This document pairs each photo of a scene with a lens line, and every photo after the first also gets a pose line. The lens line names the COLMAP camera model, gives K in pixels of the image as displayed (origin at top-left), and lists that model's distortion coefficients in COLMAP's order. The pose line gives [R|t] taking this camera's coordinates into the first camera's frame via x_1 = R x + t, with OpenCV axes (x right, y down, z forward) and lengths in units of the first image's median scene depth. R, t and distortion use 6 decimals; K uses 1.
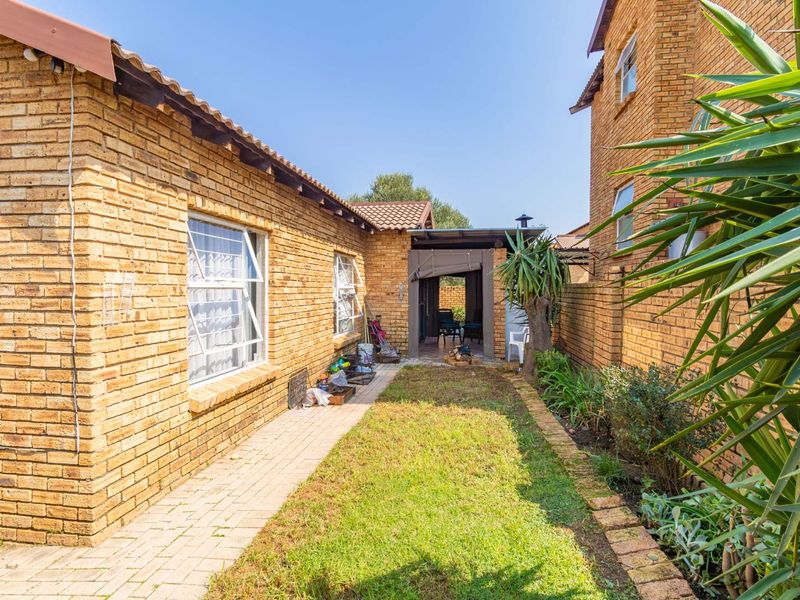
lens RADIAL K [[415.0, 0, 402.2], [0, 415.0, 299.9], [0, 0, 1]] dist [0.002300, 0.000521]
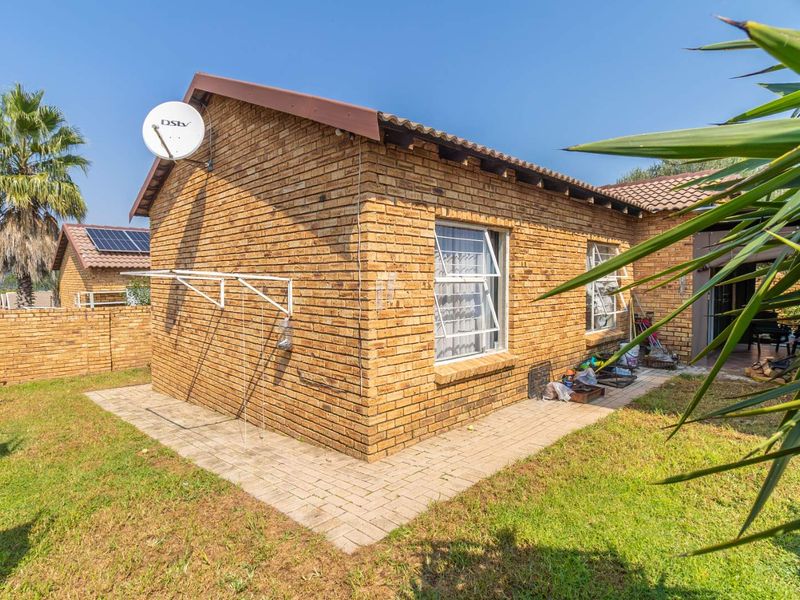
lens RADIAL K [[432.6, 0, 382.6], [0, 432.6, 301.2], [0, 0, 1]] dist [0.002650, 0.000610]
pose [[0.784450, 0.024722, -0.619699, 0.170431], [-0.011289, 0.999609, 0.025587, -0.005273], [0.620089, -0.013076, 0.784422, -0.114368]]
